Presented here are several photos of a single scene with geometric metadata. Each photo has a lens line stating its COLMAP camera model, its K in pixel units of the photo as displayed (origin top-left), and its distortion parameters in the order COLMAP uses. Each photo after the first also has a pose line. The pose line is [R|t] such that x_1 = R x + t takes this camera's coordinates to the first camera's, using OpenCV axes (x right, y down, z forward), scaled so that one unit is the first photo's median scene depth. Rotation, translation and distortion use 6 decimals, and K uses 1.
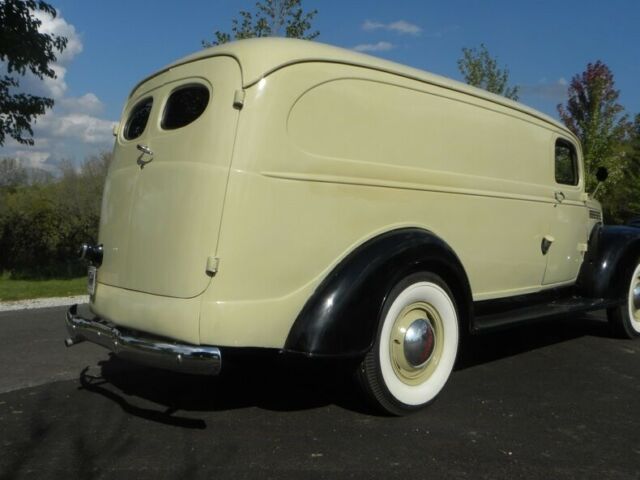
lens RADIAL K [[593.9, 0, 324.2], [0, 593.9, 240.9], [0, 0, 1]] dist [-0.031035, 0.000000]
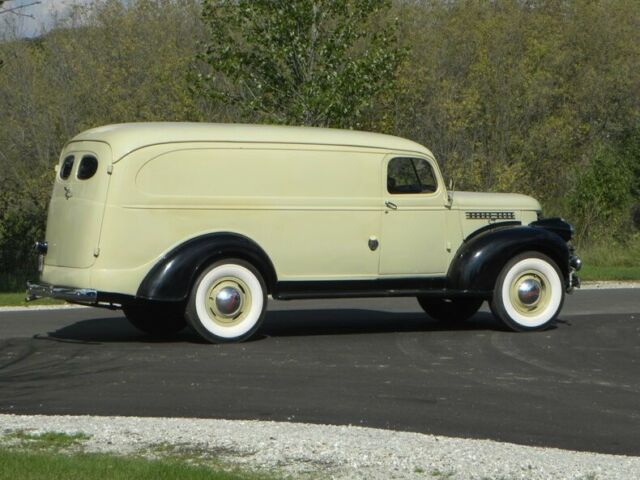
lens RADIAL K [[1982.1, 0, 343.9], [0, 1982.1, 244.5], [0, 0, 1]] dist [0.781049, 0.000000]
pose [[0.971461, 0.002716, -0.237184, 1.792504], [-0.001449, 0.999984, 0.005516, -0.018829], [0.237195, -0.005015, 0.971449, -4.337951]]
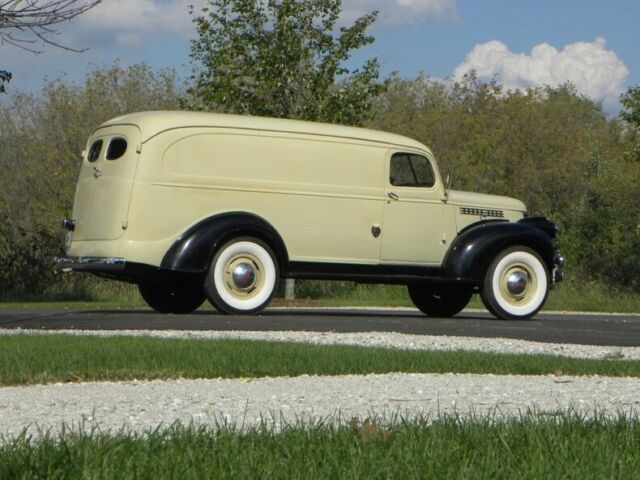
lens RADIAL K [[1982.1, 0, 351.0], [0, 1982.1, 235.4], [0, 0, 1]] dist [0.781049, 0.000000]
pose [[0.979878, 0.010087, -0.199341, 1.667367], [-0.021265, 0.998314, -0.054013, 0.365447], [0.198460, 0.057166, 0.978440, -4.809832]]
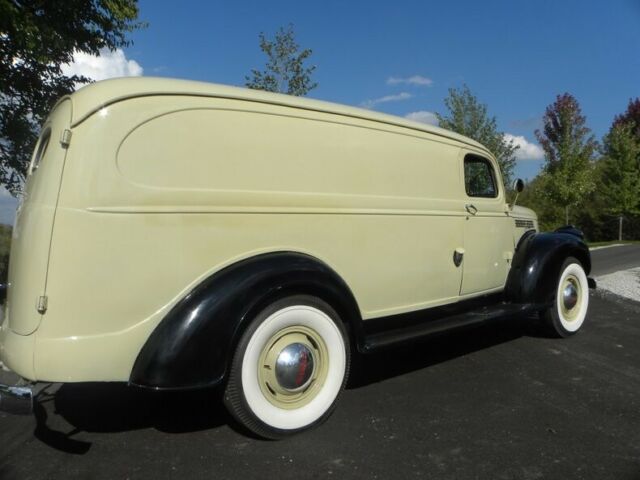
lens RADIAL K [[476.5, 0, 325.7], [0, 476.5, 239.6], [0, 0, 1]] dist [-0.113604, 0.026396]
pose [[0.994507, -0.055766, -0.088580, 0.290772], [0.053081, 0.998065, -0.032383, -0.012457], [0.090214, 0.027504, 0.995543, 0.208212]]
